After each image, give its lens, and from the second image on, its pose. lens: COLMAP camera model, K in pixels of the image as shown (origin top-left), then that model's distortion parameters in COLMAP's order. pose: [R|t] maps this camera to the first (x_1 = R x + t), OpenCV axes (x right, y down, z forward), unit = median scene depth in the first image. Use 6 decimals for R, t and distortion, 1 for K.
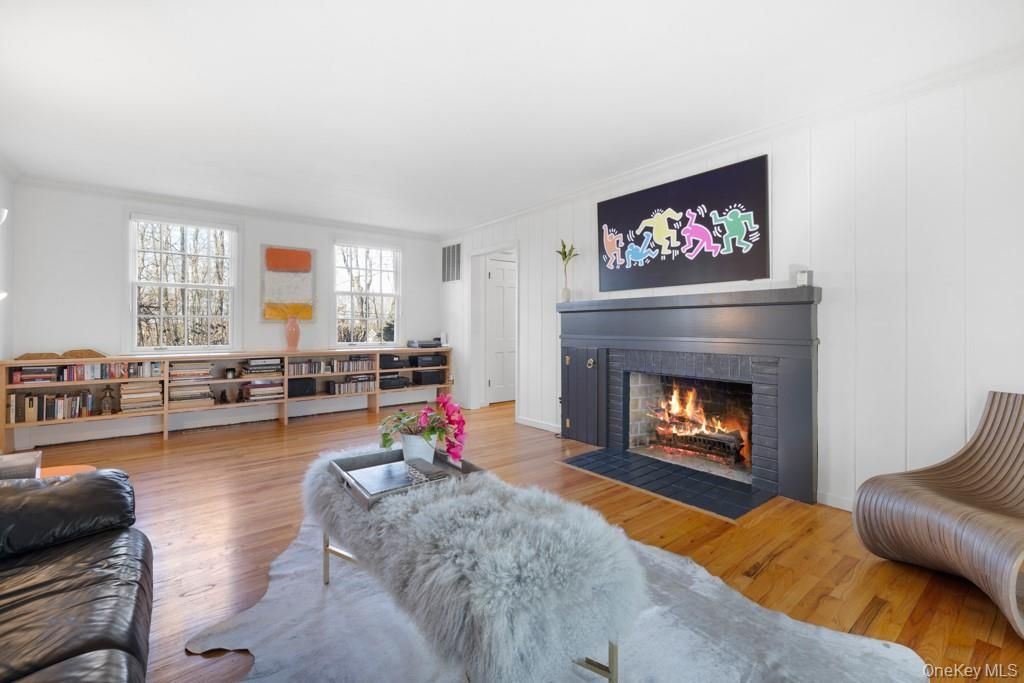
lens RADIAL K [[435.8, 0, 511.4], [0, 435.8, 332.5], [0, 0, 1]] dist [-0.001963, -0.000073]
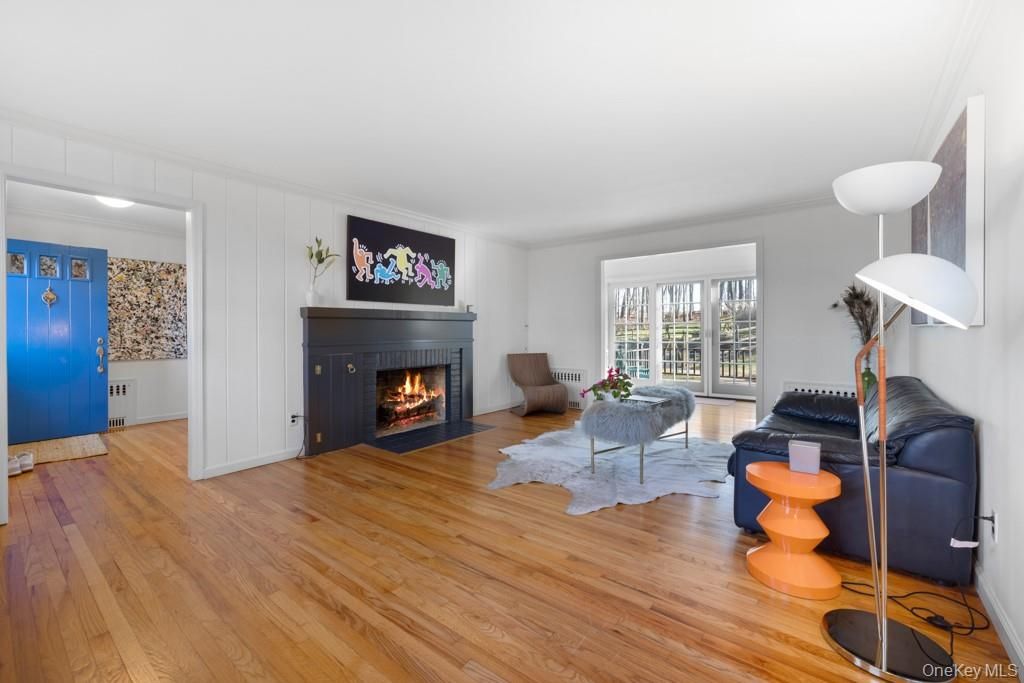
lens RADIAL K [[435.8, 0, 509.9], [0, 435.8, 335.0], [0, 0, 1]] dist [-0.001963, -0.000073]
pose [[-0.230232, -0.024360, 0.972831, -1.059820], [-0.000457, 0.999689, 0.024925, -0.039492], [-0.973136, 0.005294, -0.230172, 0.993385]]
